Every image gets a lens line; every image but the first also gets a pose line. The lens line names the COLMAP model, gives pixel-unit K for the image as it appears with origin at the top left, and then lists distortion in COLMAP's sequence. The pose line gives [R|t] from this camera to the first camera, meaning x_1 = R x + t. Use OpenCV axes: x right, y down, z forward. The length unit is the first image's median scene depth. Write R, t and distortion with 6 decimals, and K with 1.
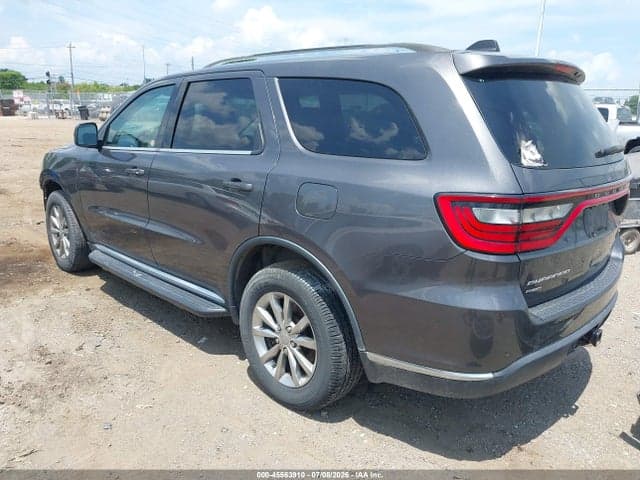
lens RADIAL K [[511.2, 0, 320.0], [0, 511.2, 240.0], [0, 0, 1]] dist [0.067006, -0.111167]
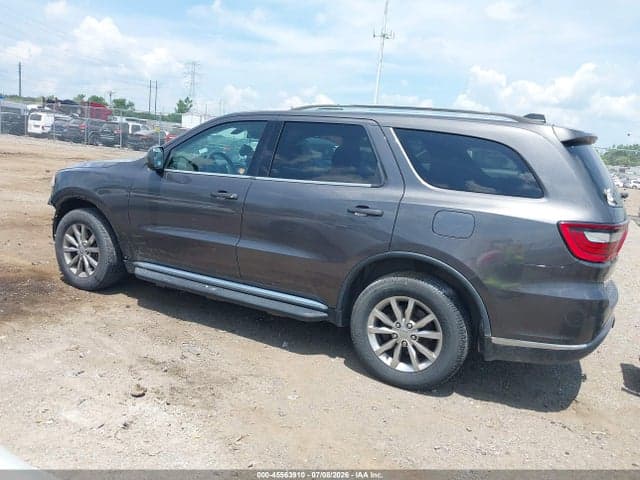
lens RADIAL K [[511.2, 0, 320.0], [0, 511.2, 240.0], [0, 0, 1]] dist [0.067006, -0.111167]
pose [[0.952257, 0.010563, 0.305116, -0.645627], [0.003289, 0.998988, -0.044852, 0.018670], [-0.305281, 0.043714, 0.951258, -0.143287]]
